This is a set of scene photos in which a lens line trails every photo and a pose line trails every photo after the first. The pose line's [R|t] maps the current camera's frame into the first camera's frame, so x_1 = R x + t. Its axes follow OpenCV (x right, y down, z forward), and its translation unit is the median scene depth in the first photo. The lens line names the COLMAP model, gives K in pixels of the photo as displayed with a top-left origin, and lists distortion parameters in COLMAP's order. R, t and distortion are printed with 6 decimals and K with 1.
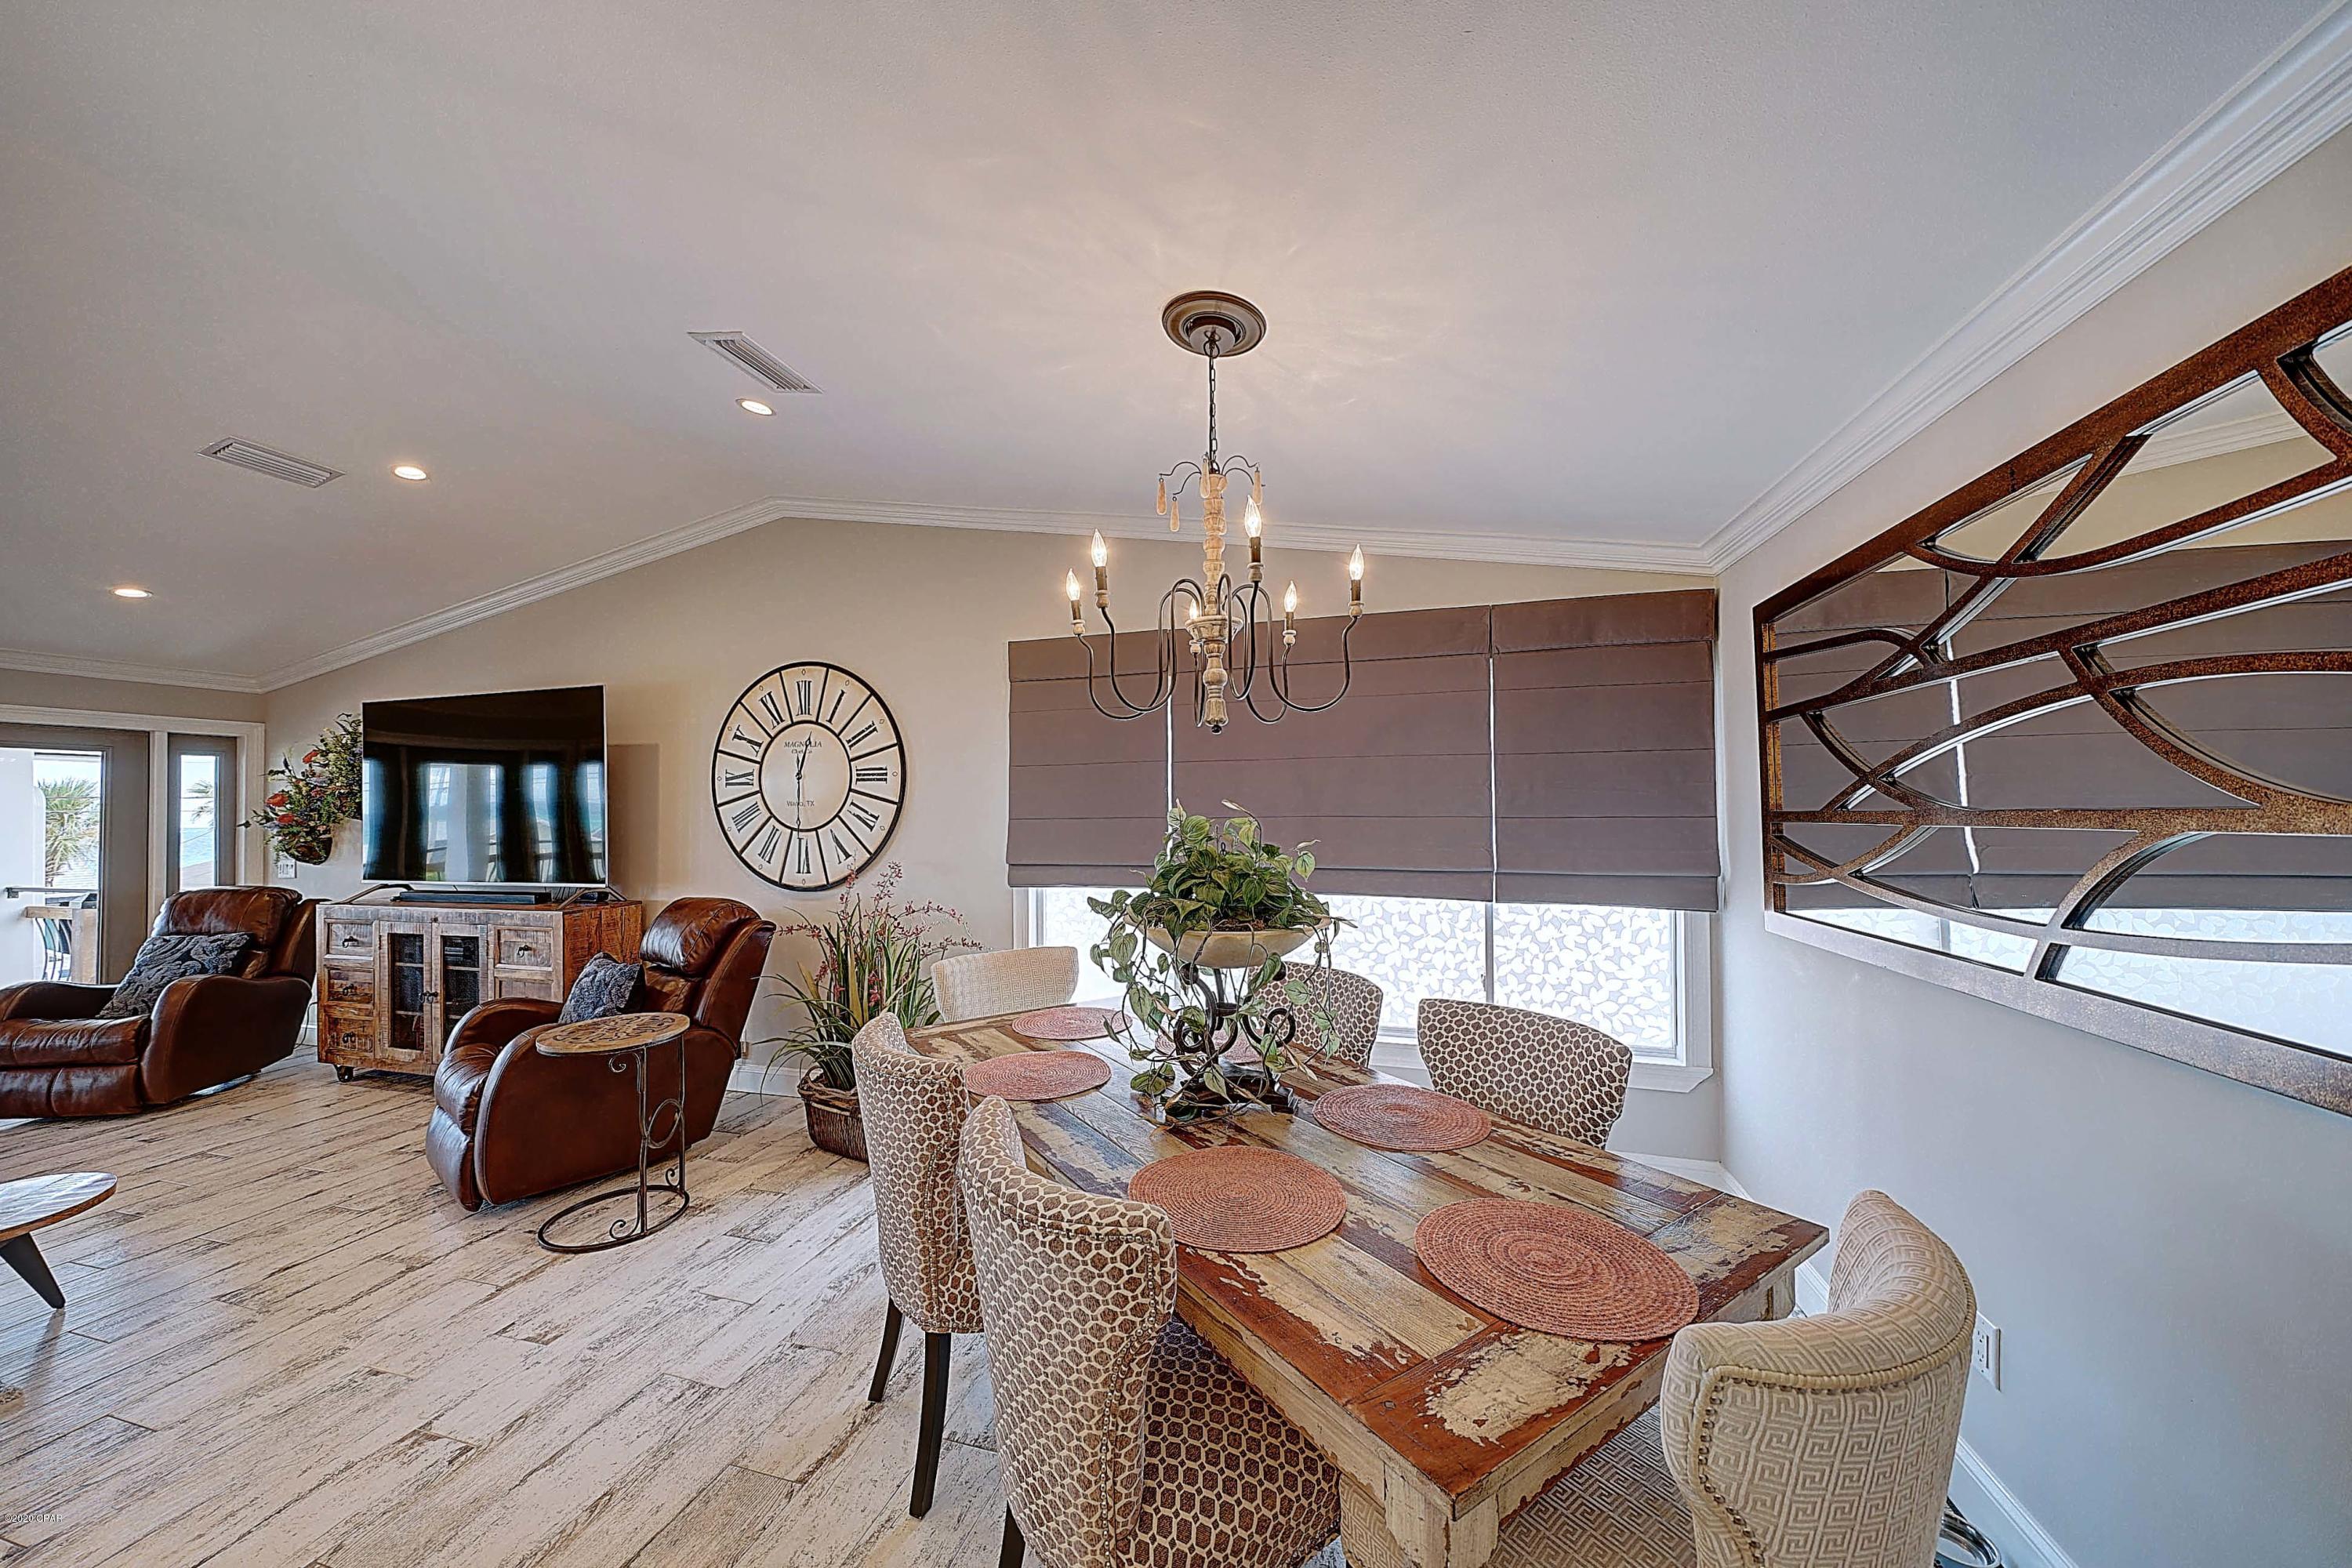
lens RADIAL K [[803.9, 0, 1160.3], [0, 803.9, 805.7], [0, 0, 1]] dist [0.002602, 0.000060]
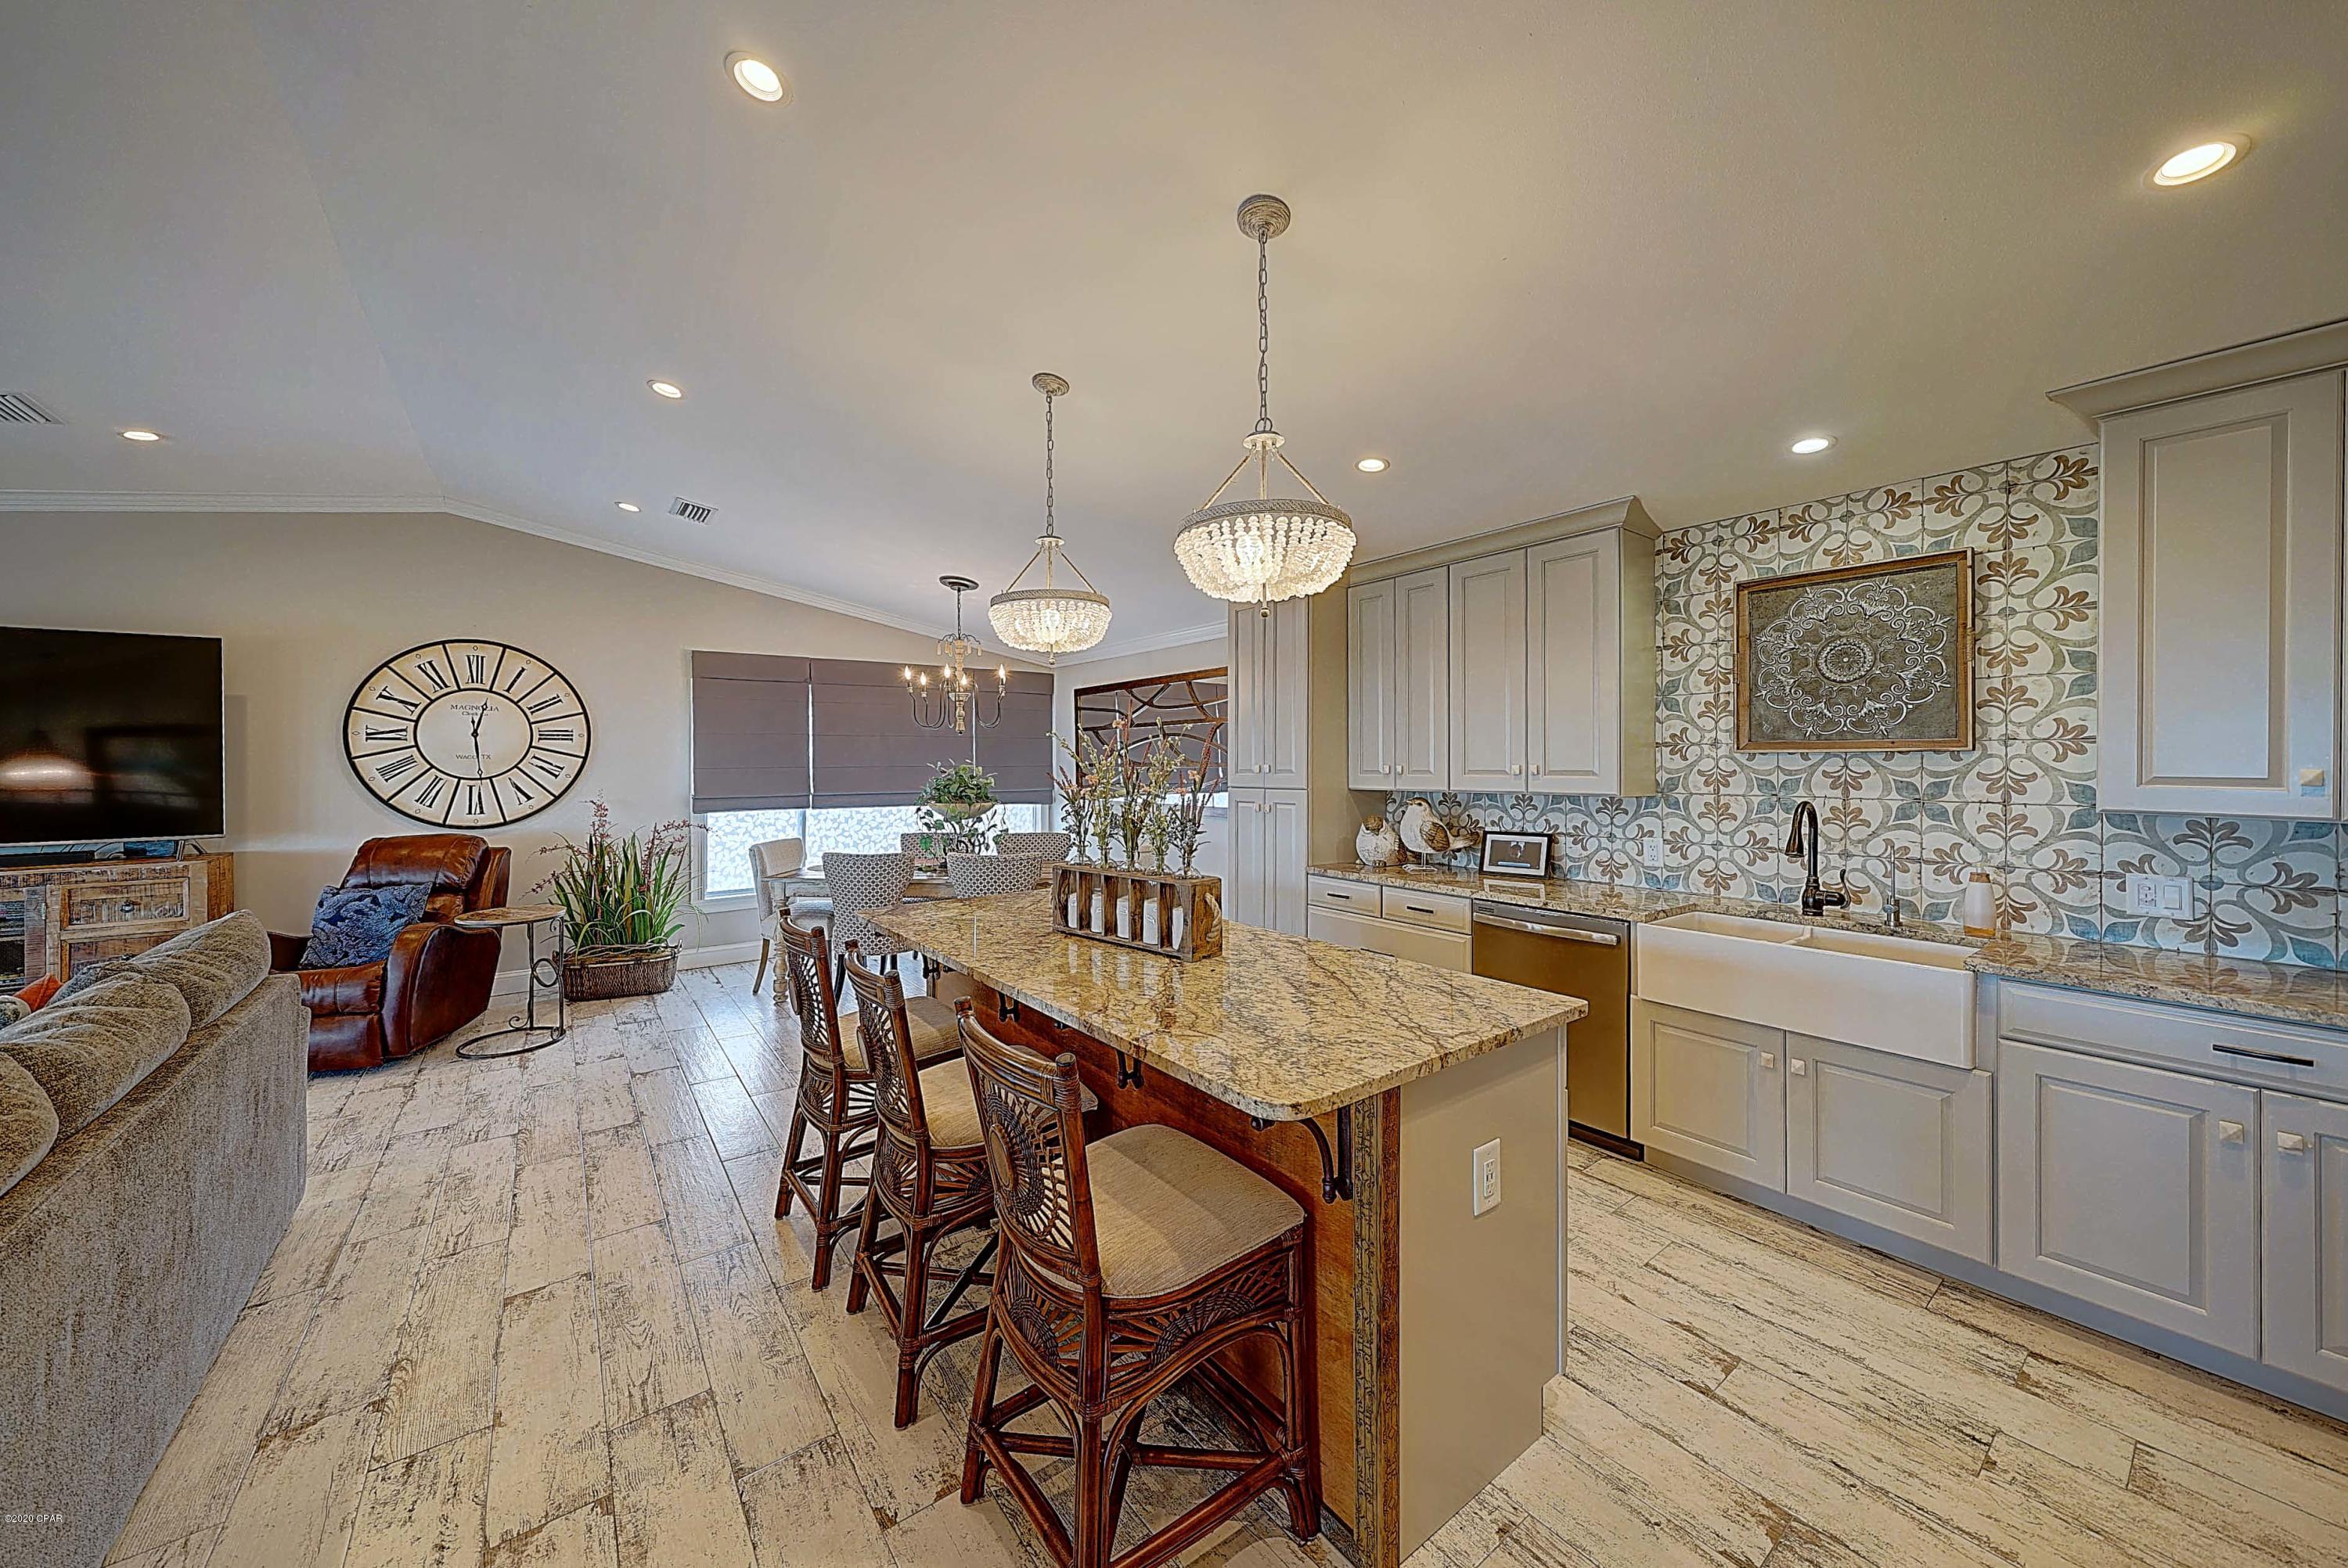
lens RADIAL K [[823.3, 0, 1160.0], [0, 823.3, 748.7], [0, 0, 1]] dist [0.001033, 0.000016]
pose [[0.609522, 0.017231, 0.792582, -0.814072], [-0.004383, 0.999822, -0.018366, 0.003414], [-0.792757, 0.007721, 0.609489, -0.583648]]
